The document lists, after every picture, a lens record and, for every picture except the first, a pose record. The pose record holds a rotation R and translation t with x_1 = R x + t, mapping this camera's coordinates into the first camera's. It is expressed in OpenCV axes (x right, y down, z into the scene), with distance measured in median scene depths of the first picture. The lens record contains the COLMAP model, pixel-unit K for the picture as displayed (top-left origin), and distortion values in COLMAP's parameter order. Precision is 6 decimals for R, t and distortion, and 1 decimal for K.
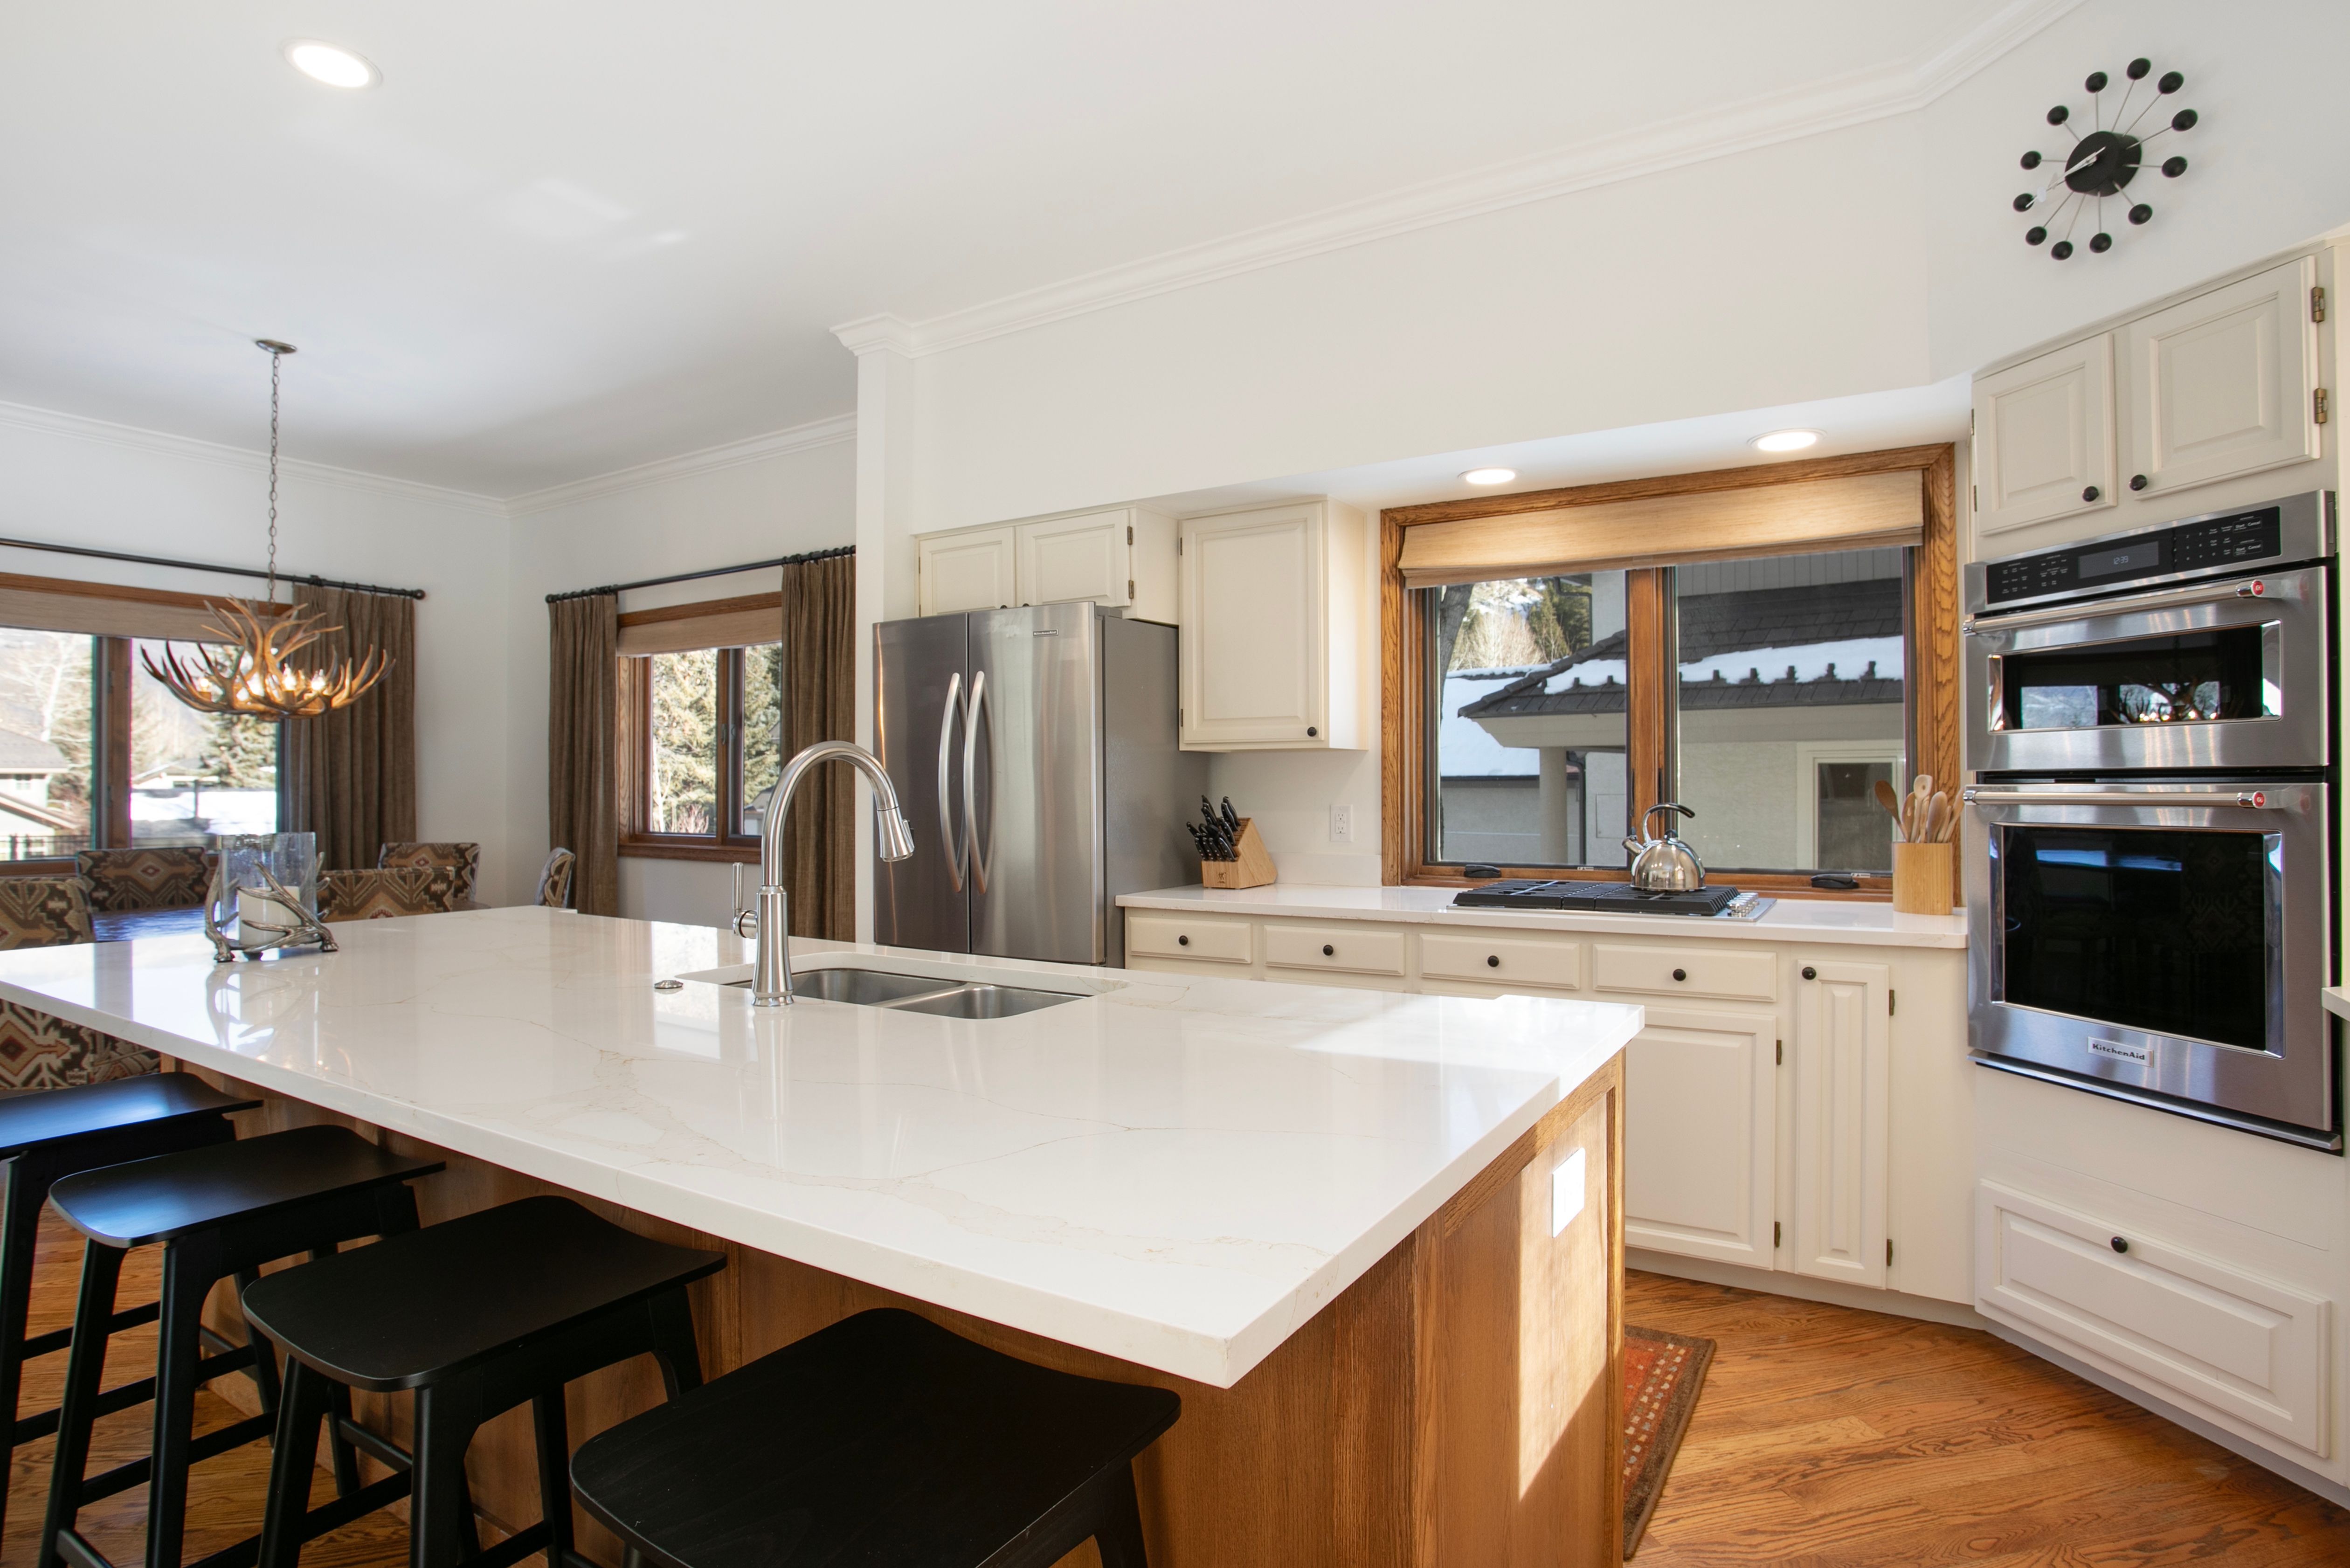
lens RADIAL K [[1190.6, 0, 1159.8], [0, 1190.6, 771.1], [0, 0, 1]] dist [-0.053692, 0.016382]
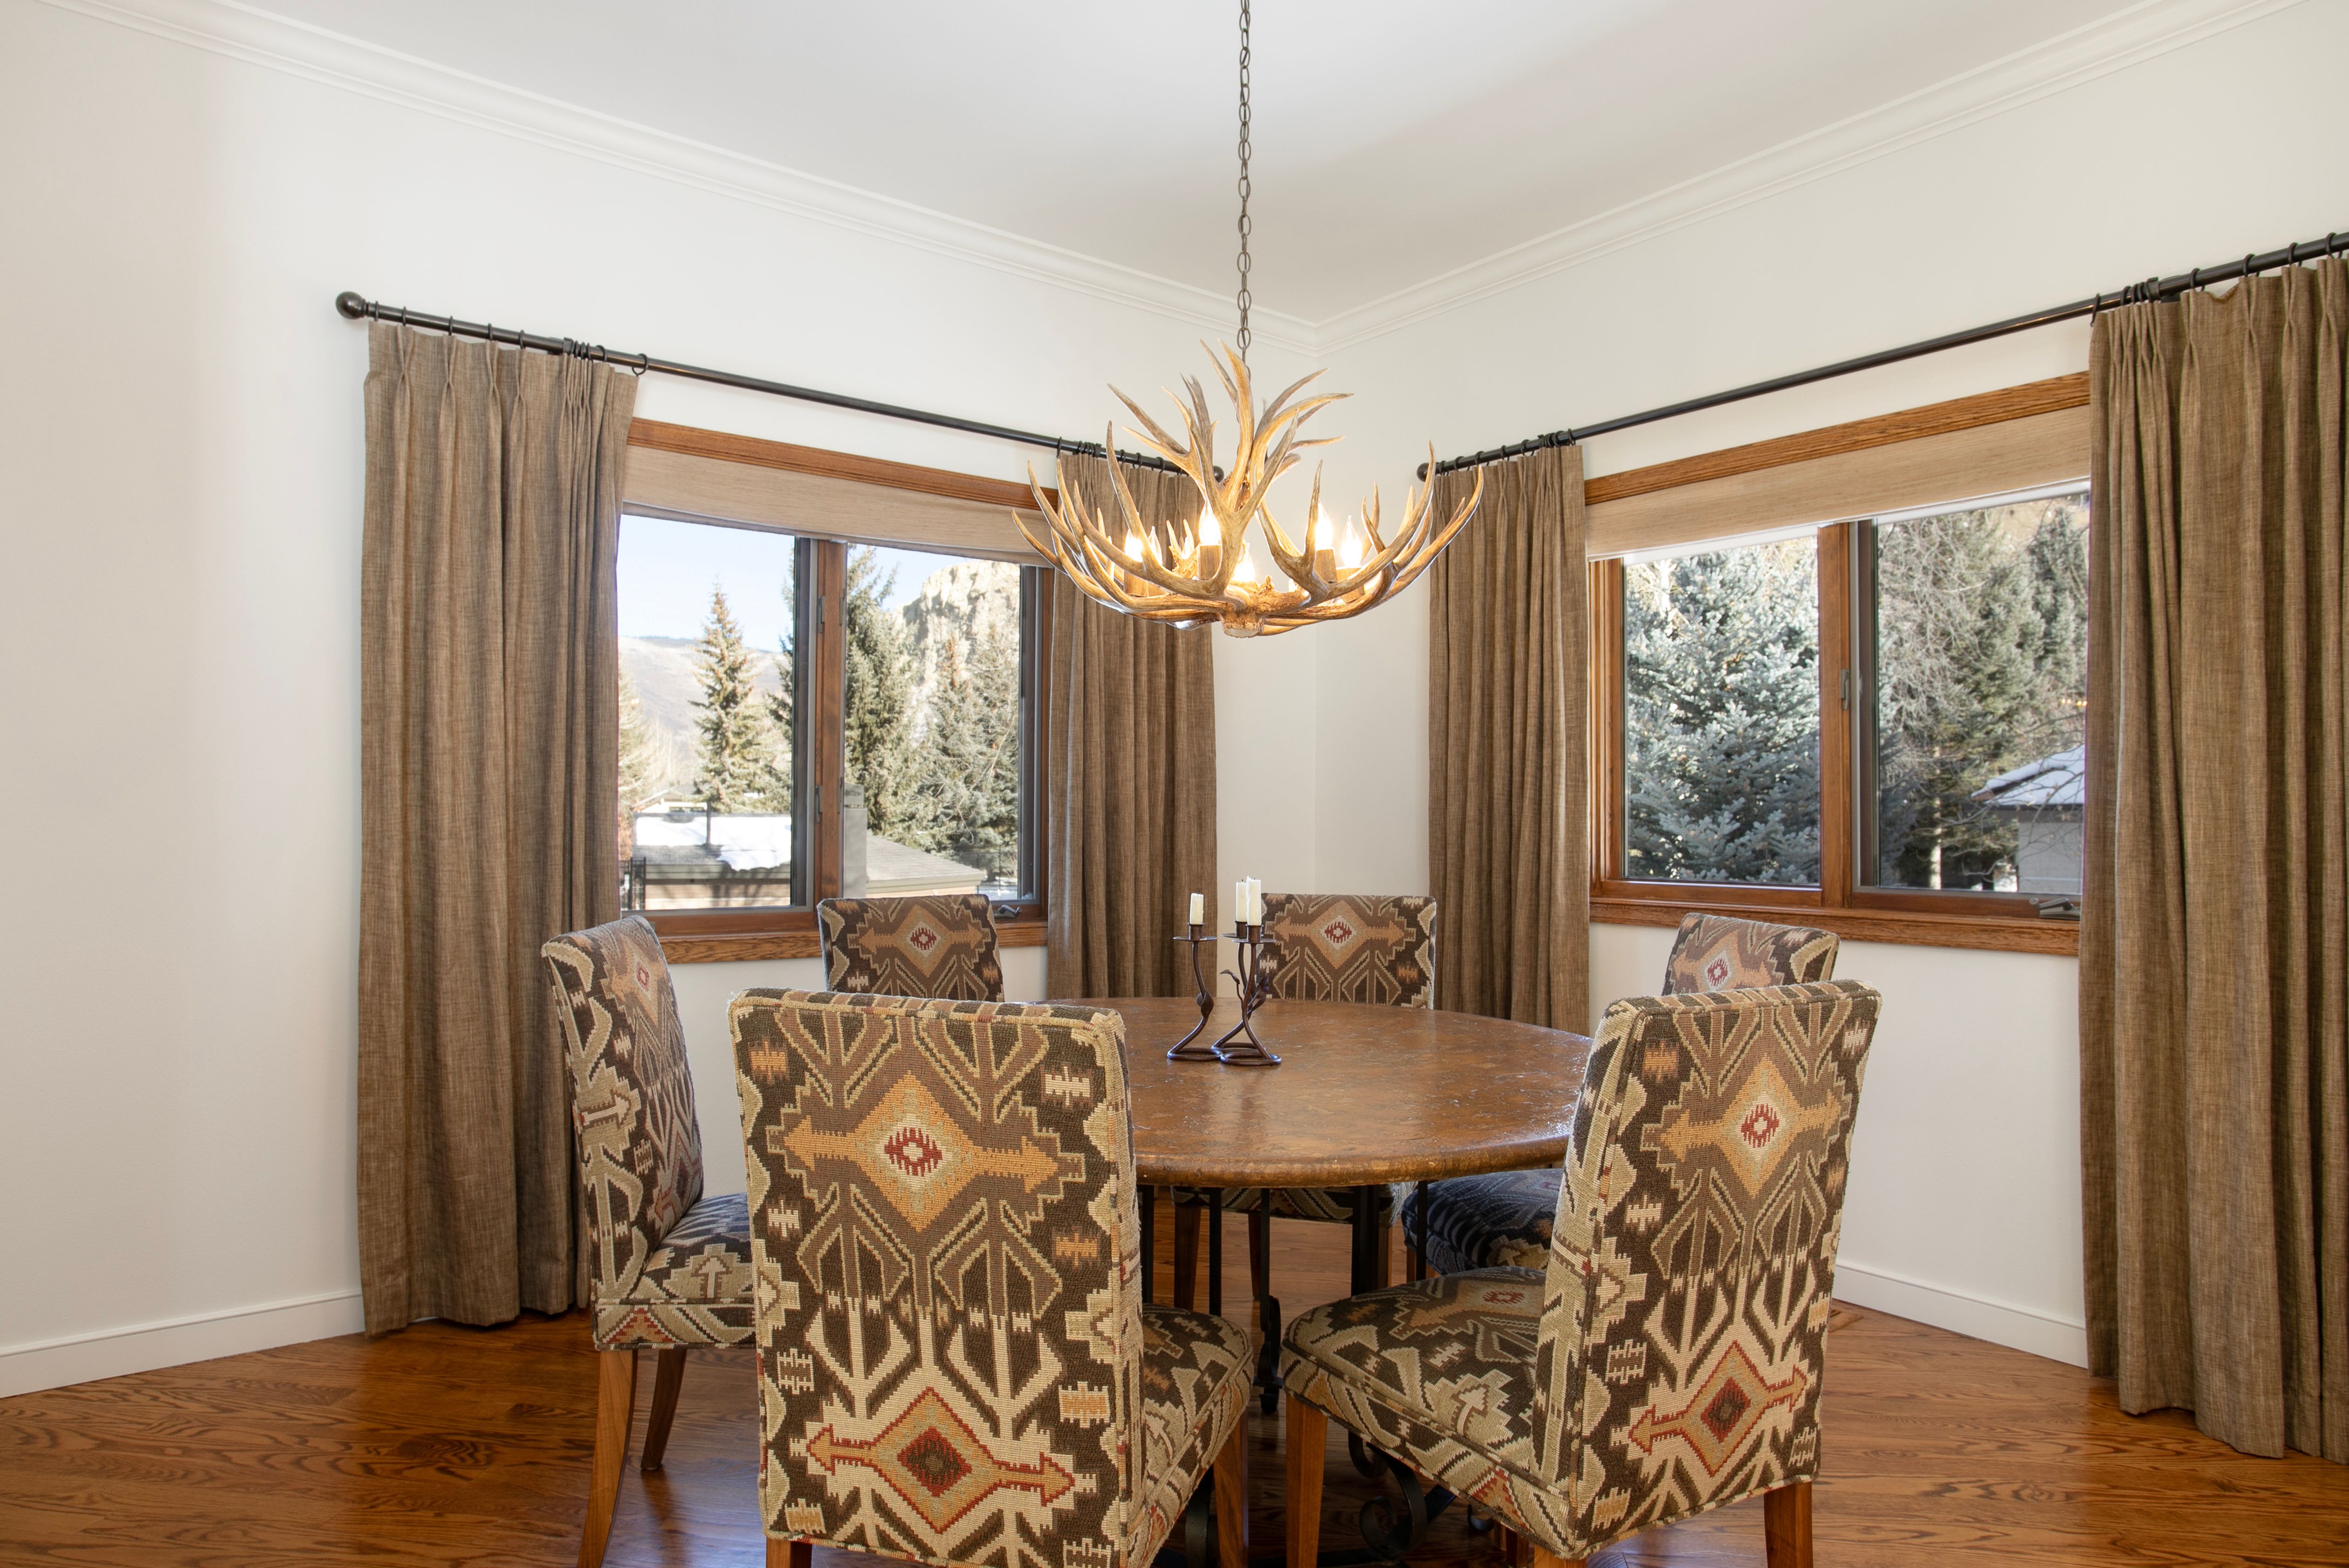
lens RADIAL K [[1465.3, 0, 1192.1], [0, 1465.3, 794.4], [0, 0, 1]] dist [-0.063437, 0.031406]
pose [[0.934029, 0.002820, -0.357185, -0.514863], [-0.004110, 0.999987, -0.002853, 0.019867], [0.357173, 0.004133, 0.934029, 0.403693]]
